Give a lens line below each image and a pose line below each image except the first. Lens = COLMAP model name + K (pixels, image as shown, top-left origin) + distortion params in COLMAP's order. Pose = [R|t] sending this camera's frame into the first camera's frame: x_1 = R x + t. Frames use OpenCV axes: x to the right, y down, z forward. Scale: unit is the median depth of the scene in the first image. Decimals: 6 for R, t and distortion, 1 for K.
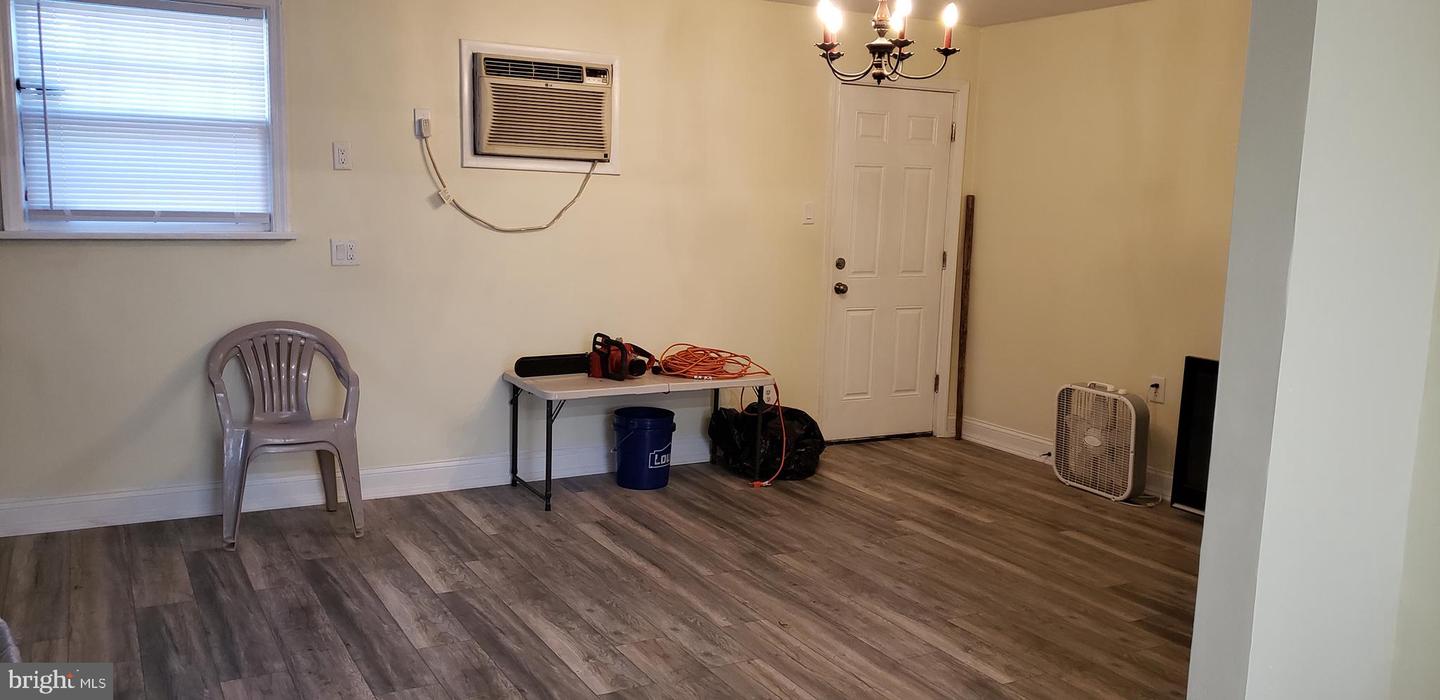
lens RADIAL K [[1084.7, 0, 721.2], [0, 1084.7, 377.4], [0, 0, 1]] dist [0.077838, -0.140404]
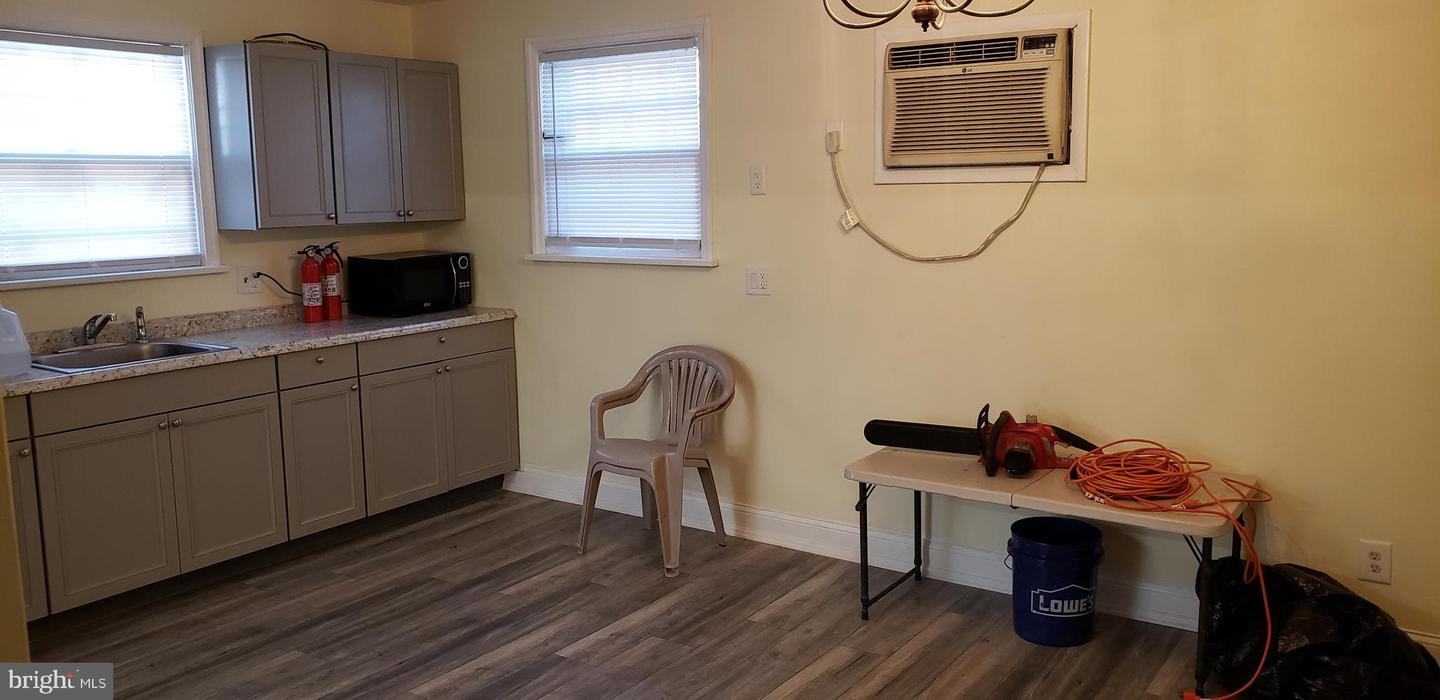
lens RADIAL K [[1100.1, 0, 706.2], [0, 1100.1, 342.1], [0, 0, 1]] dist [0.128465, -0.285318]
pose [[0.436546, 0.094189, -0.894738, 0.519020], [-0.119463, 0.991767, 0.046117, -0.104463], [0.891715, 0.086756, 0.444204, 0.564918]]
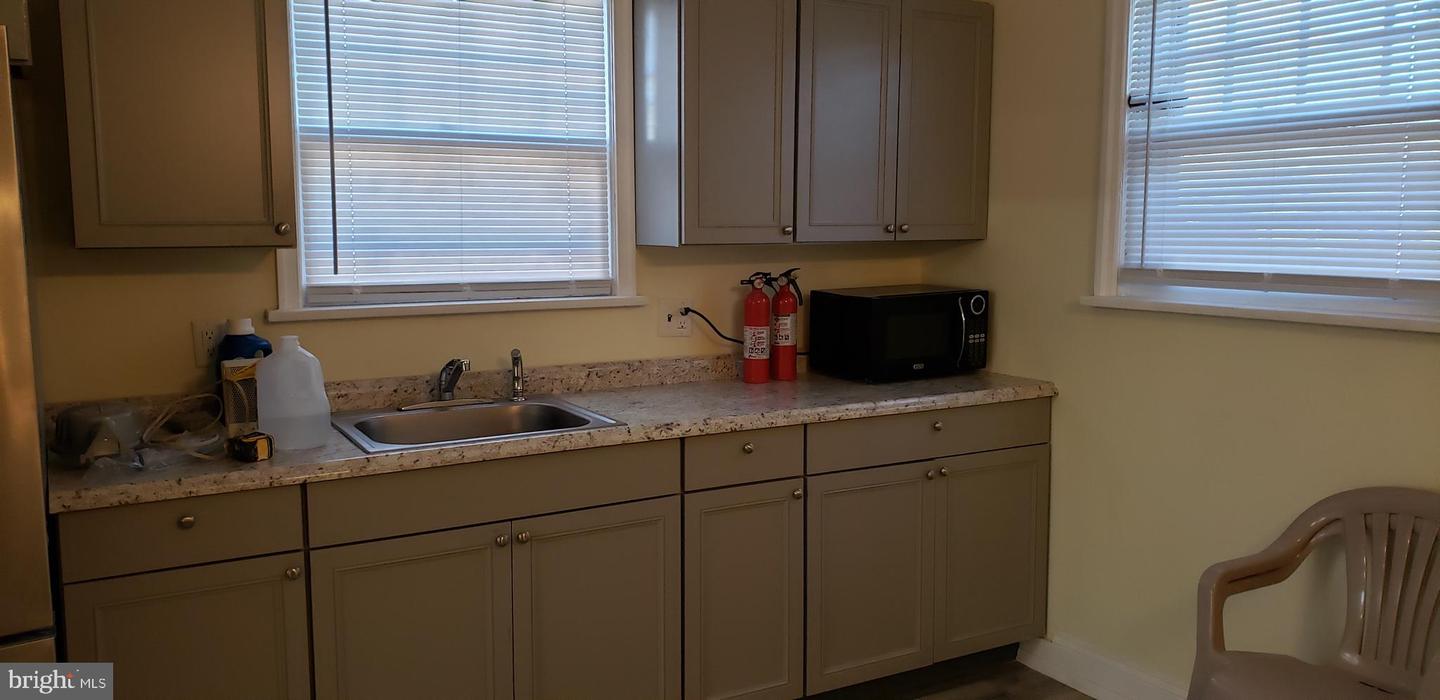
lens RADIAL K [[1100.1, 0, 706.2], [0, 1100.1, 342.1], [0, 0, 1]] dist [0.128465, -0.285318]
pose [[0.004890, 0.079538, -0.996820, 0.114605], [-0.160748, 0.983931, 0.077721, -0.107224], [0.986983, 0.159857, 0.017597, 0.654085]]
